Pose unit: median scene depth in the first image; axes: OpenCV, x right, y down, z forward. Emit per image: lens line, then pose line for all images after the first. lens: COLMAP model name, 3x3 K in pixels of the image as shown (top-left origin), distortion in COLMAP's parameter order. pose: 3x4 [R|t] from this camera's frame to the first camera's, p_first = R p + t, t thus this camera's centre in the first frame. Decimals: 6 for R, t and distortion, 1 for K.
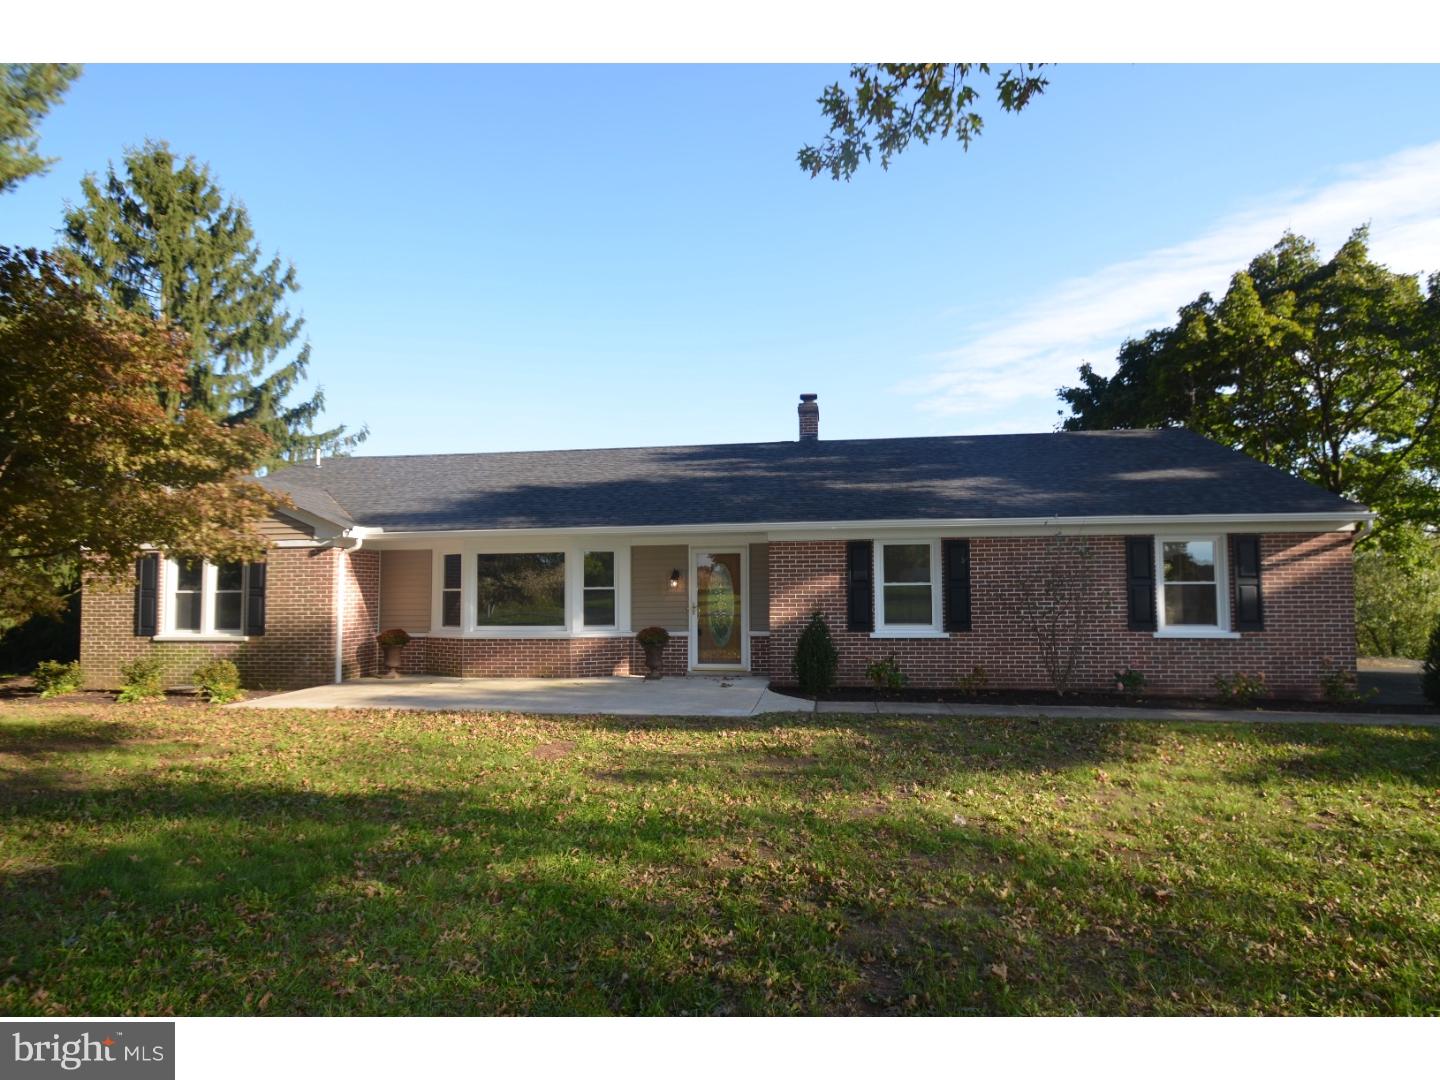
lens RADIAL K [[770.2, 0, 720.0], [0, 770.2, 542.1], [0, 0, 1]] dist [0.000228, -0.018522]
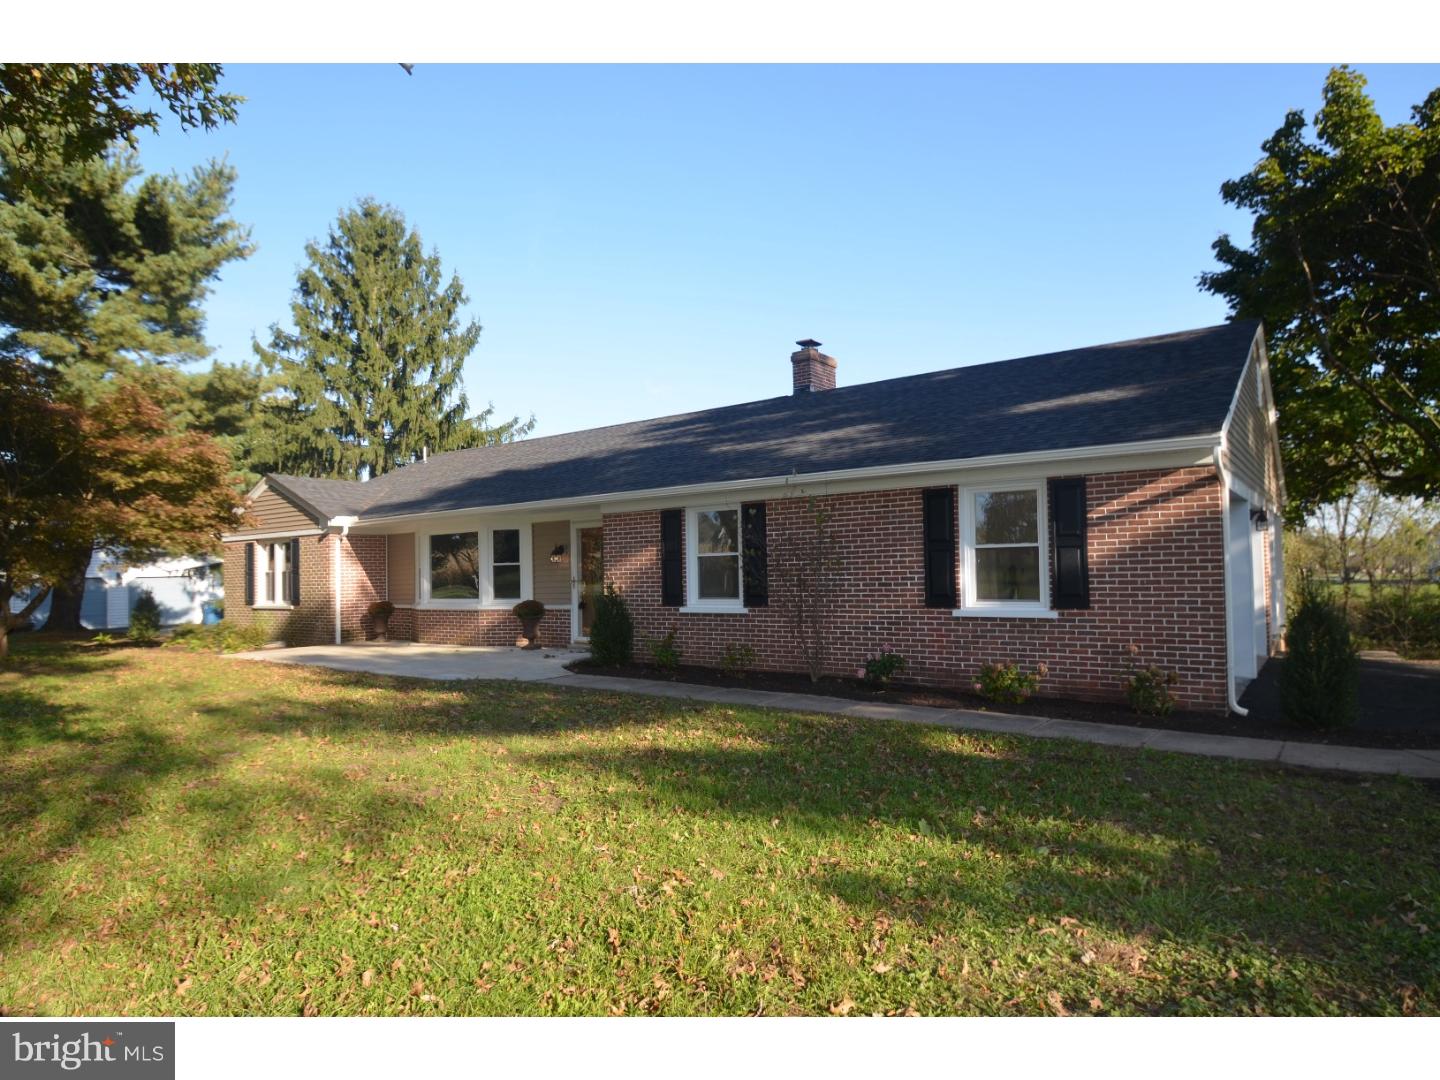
lens RADIAL K [[873.3, 0, 720.0], [0, 873.3, 540.0], [0, 0, 1]] dist [-0.018018, 0.000145]
pose [[0.871153, -0.029168, -0.490144, 0.715076], [0.047012, 0.998603, 0.024129, 0.012037], [0.488756, -0.044063, 0.871307, 0.096141]]
